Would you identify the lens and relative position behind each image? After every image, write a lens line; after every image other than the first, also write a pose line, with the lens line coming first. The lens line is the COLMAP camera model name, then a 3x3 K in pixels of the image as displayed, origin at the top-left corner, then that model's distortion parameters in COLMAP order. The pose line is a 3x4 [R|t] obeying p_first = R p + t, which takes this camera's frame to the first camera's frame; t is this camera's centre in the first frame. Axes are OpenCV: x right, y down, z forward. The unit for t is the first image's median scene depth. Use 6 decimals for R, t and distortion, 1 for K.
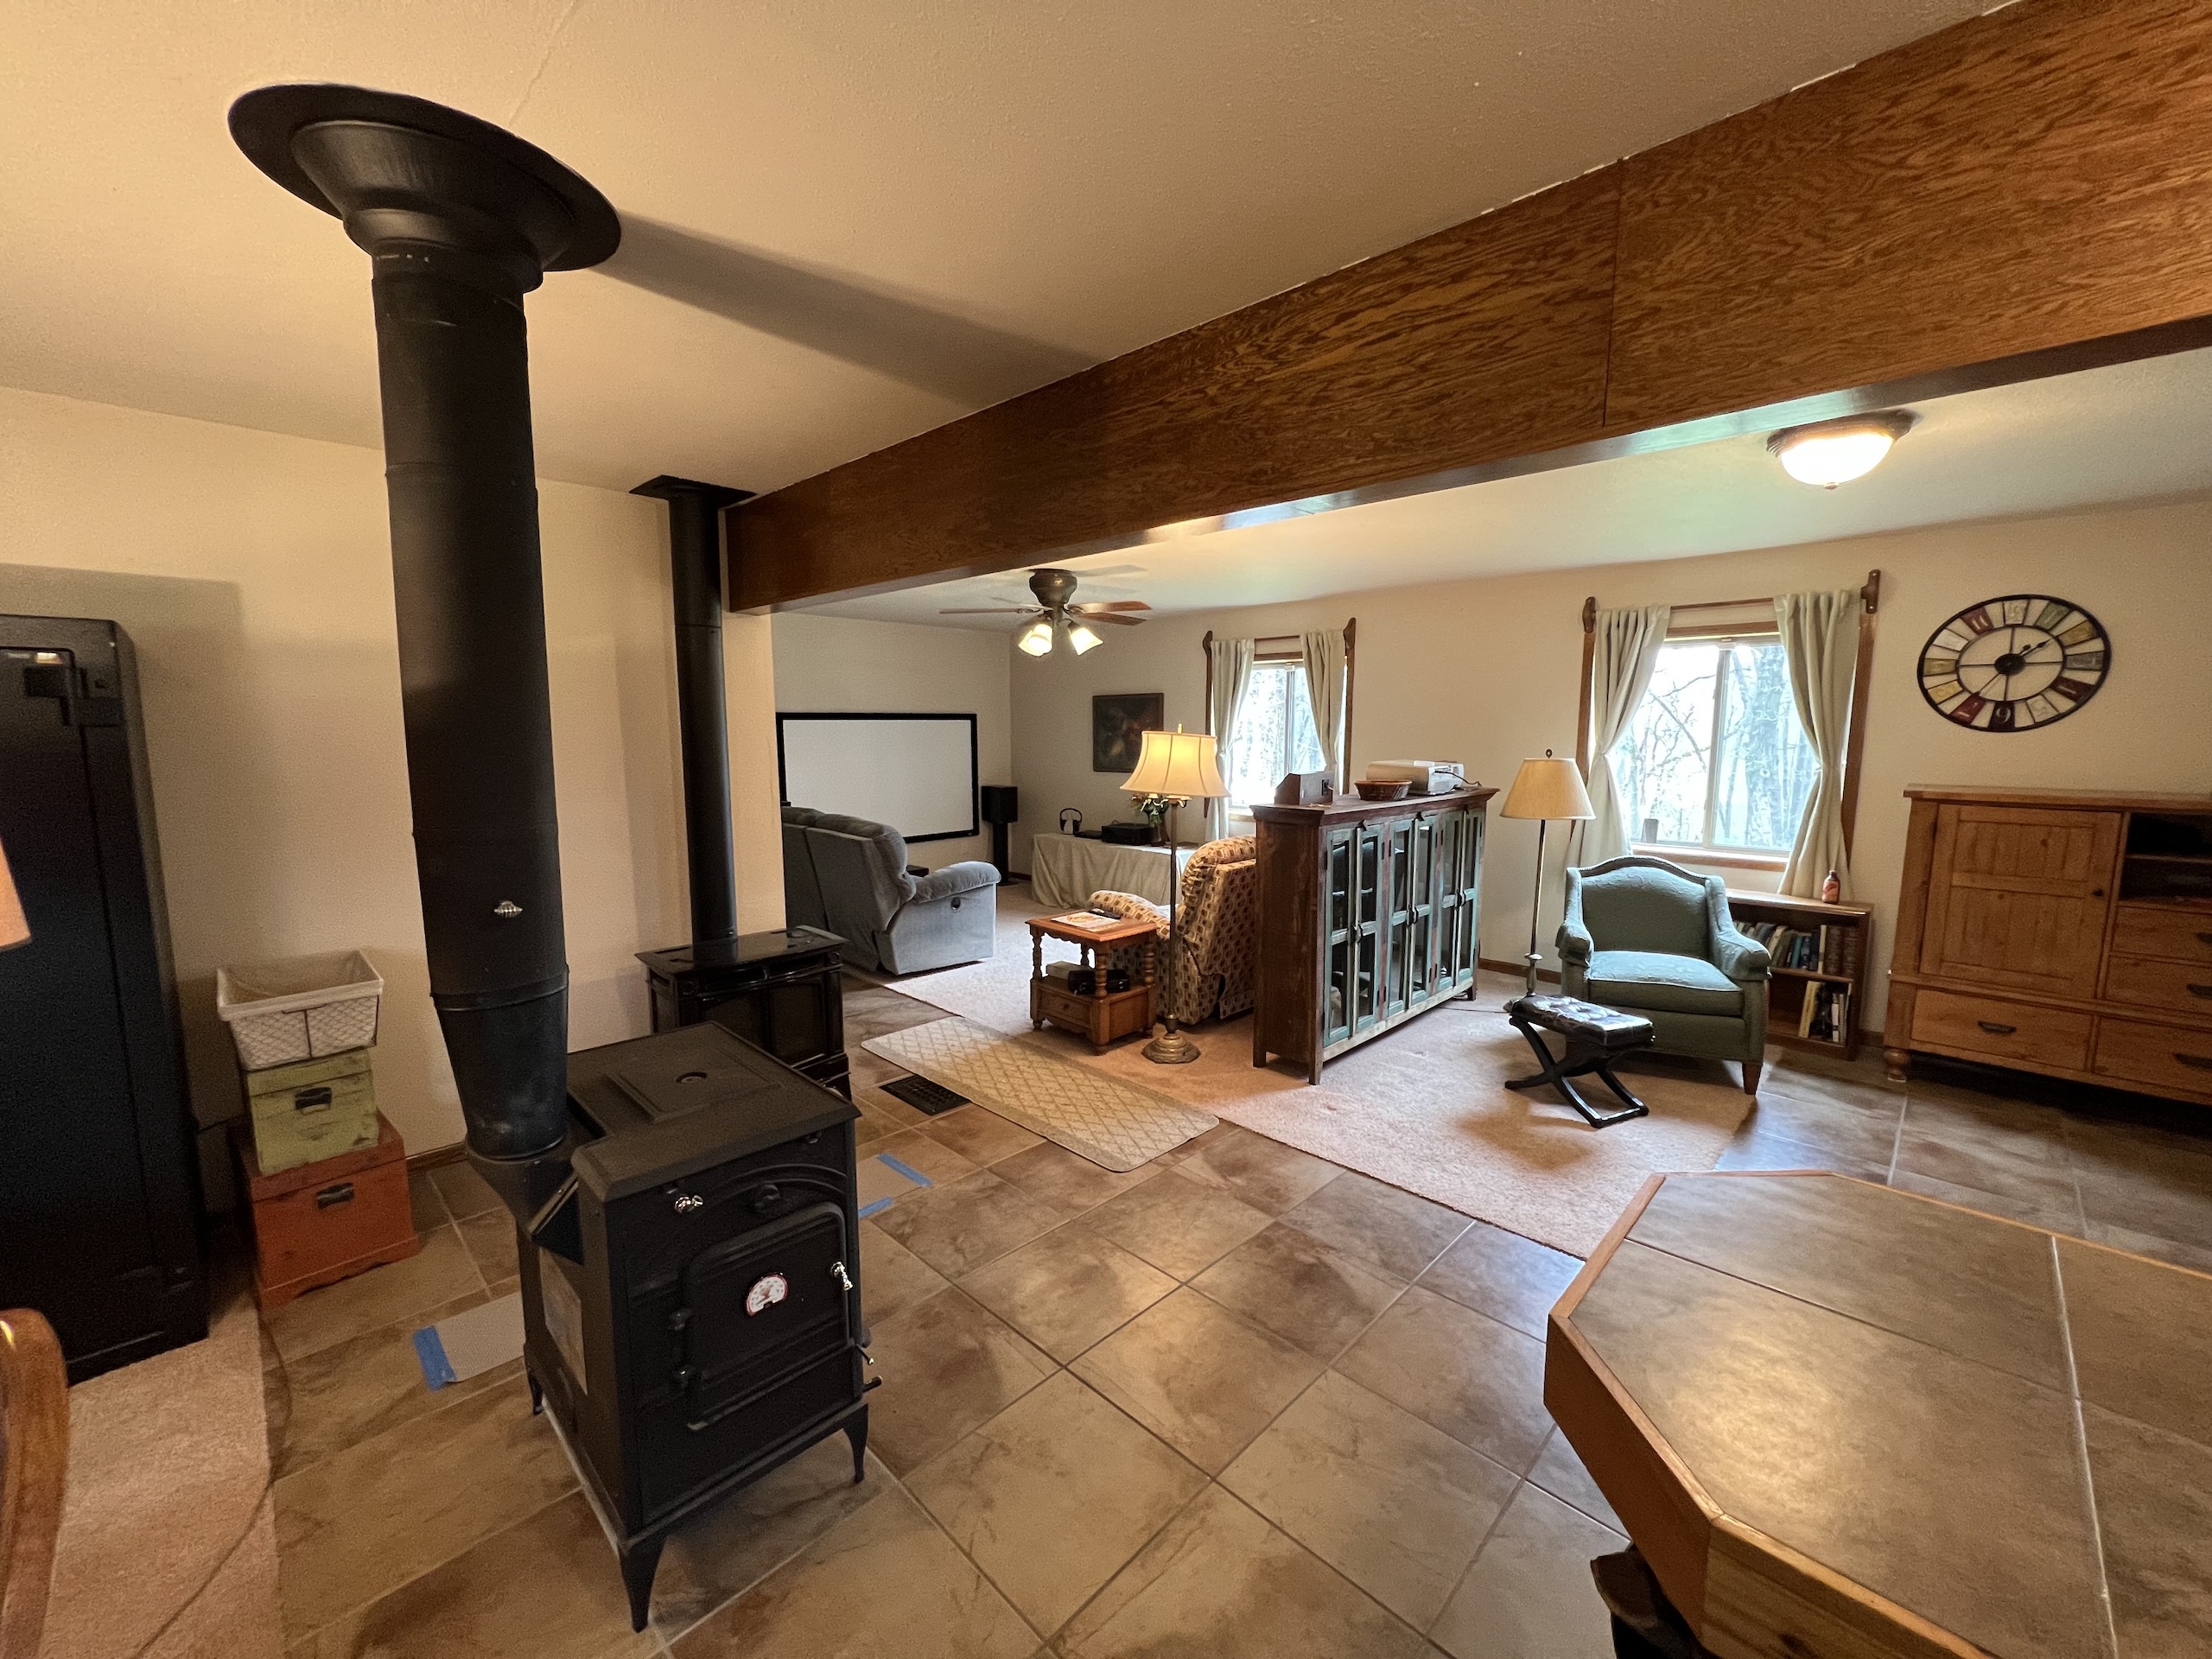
lens RADIAL K [[883.5, 0, 1104.8], [0, 883.5, 827.1], [0, 0, 1]] dist [-0.001274, -0.000173]
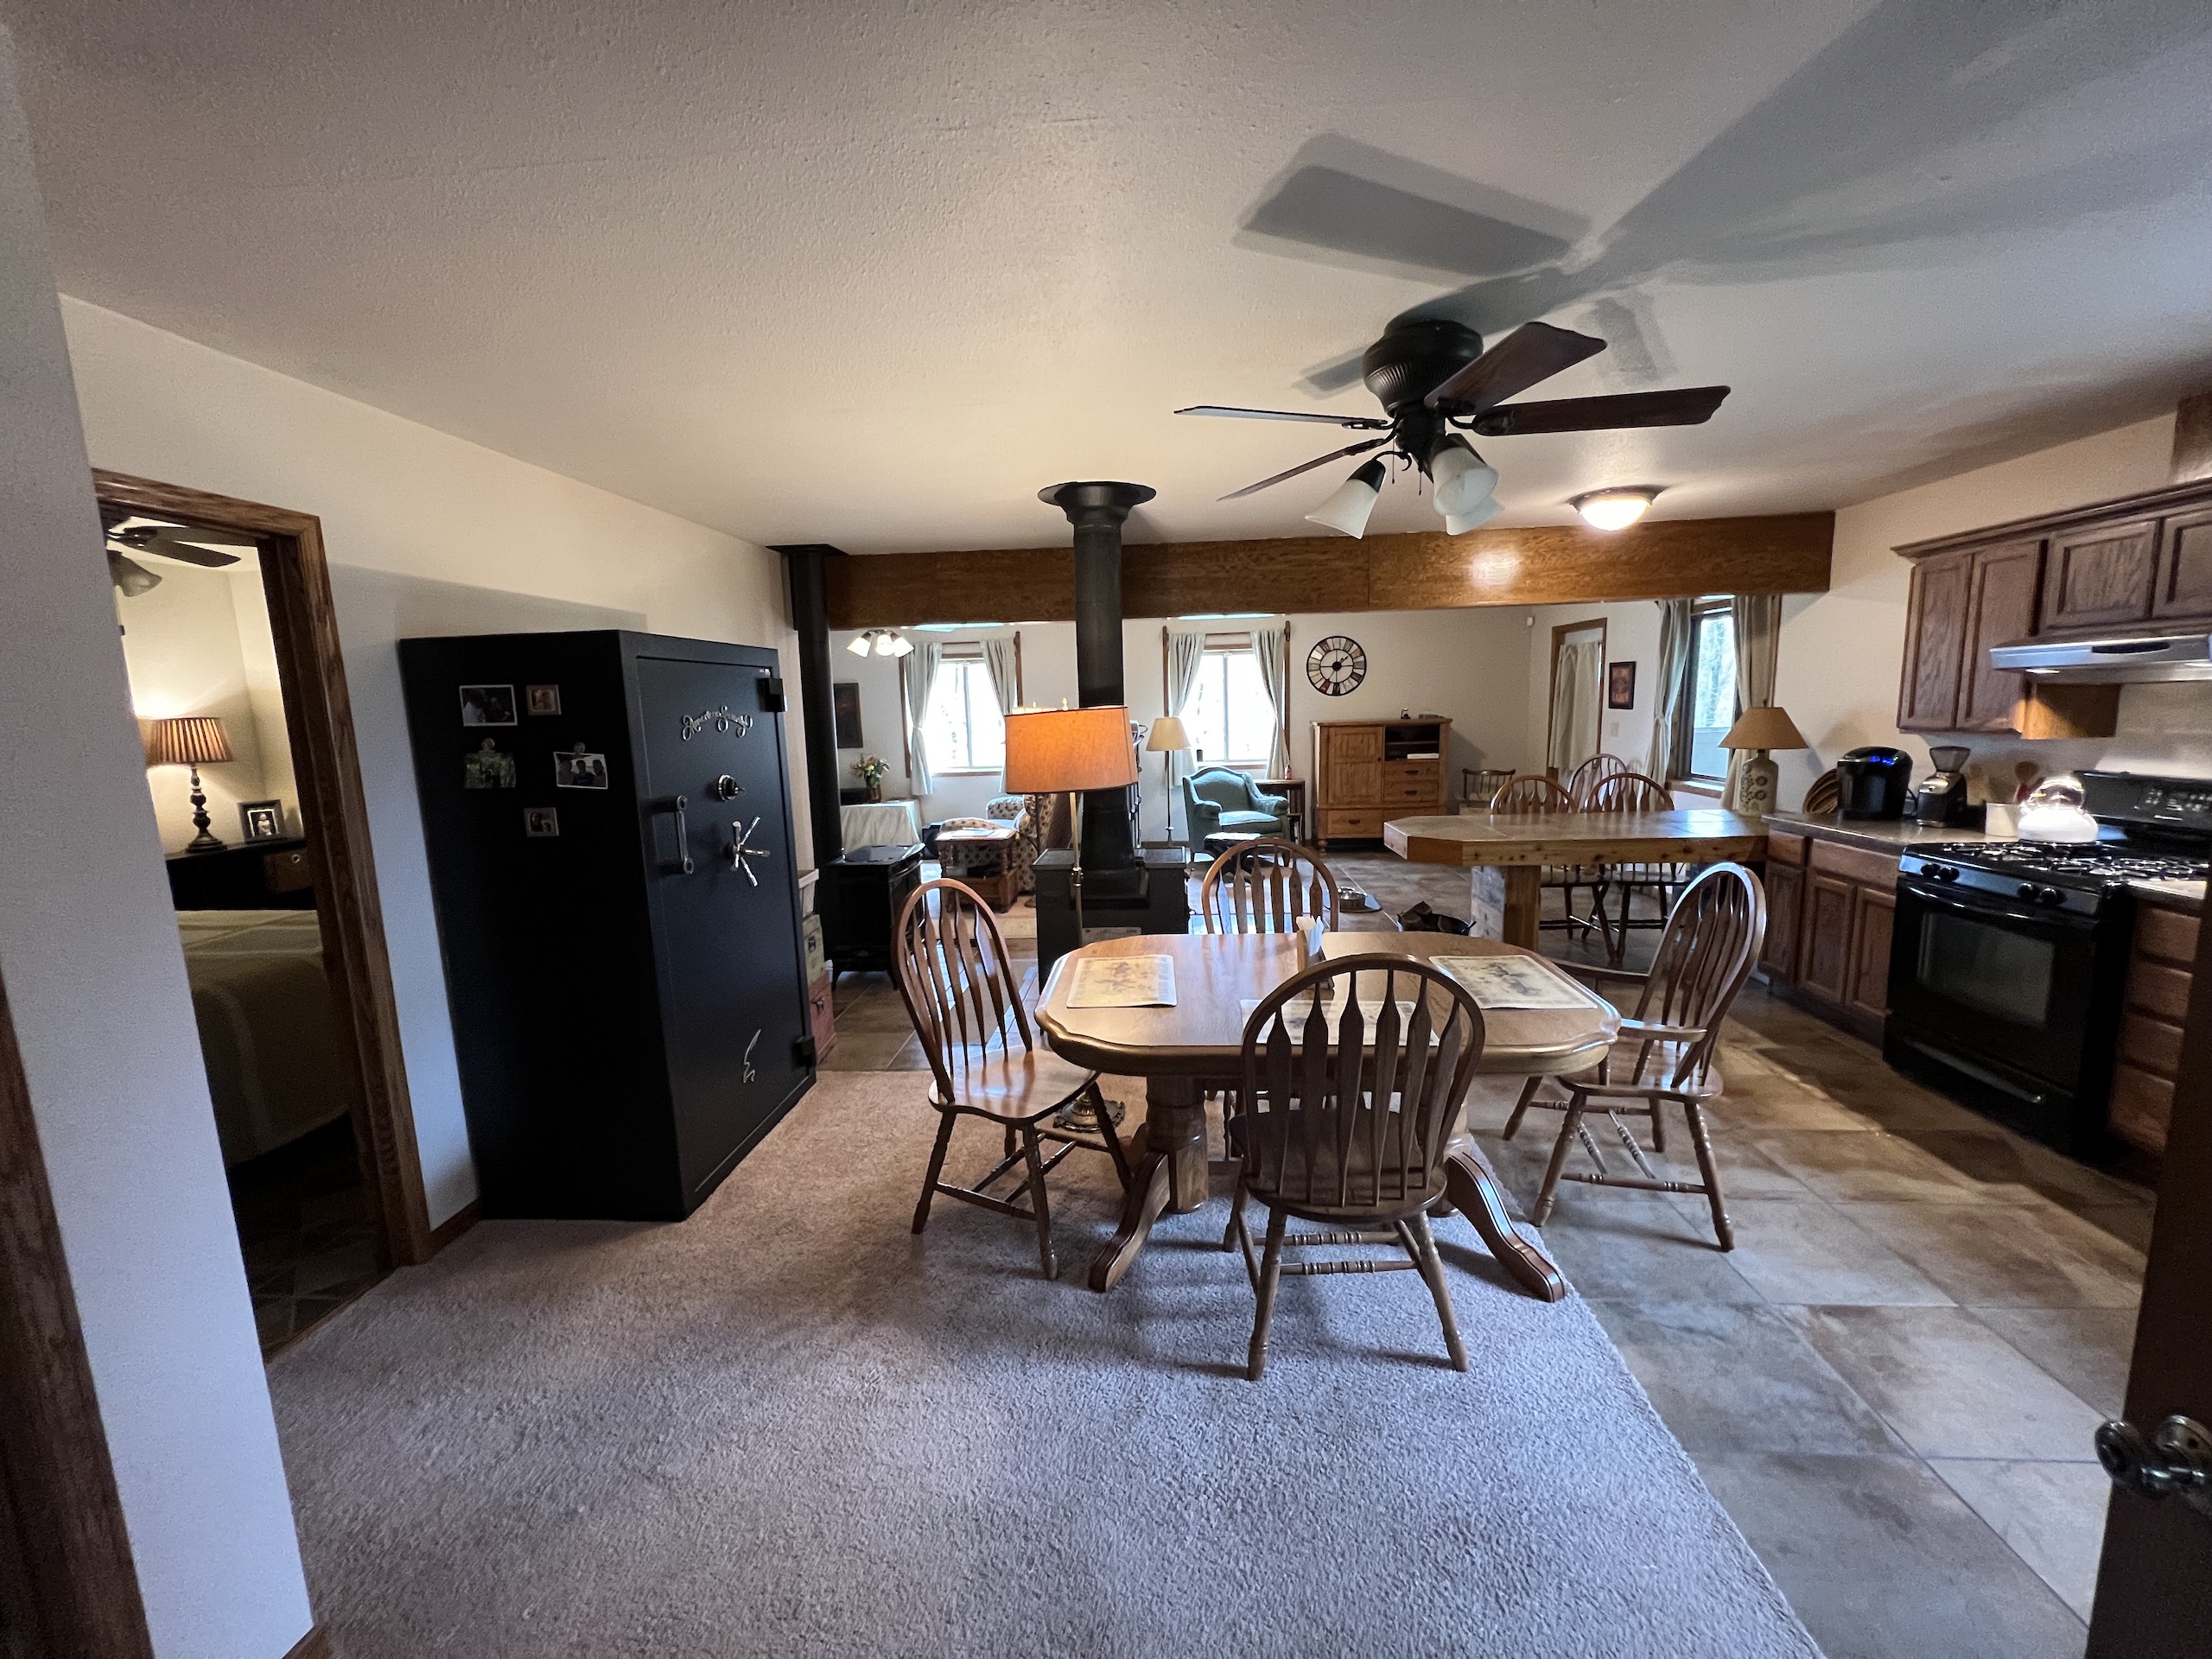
lens RADIAL K [[883.5, 0, 1105.9], [0, 883.5, 830.6], [0, 0, 1]] dist [-0.001274, -0.000173]
pose [[0.764736, -0.118177, 0.633414, -0.916462], [0.105446, 0.992737, 0.057909, 0.041397], [-0.635657, 0.022506, 0.771643, -0.367988]]
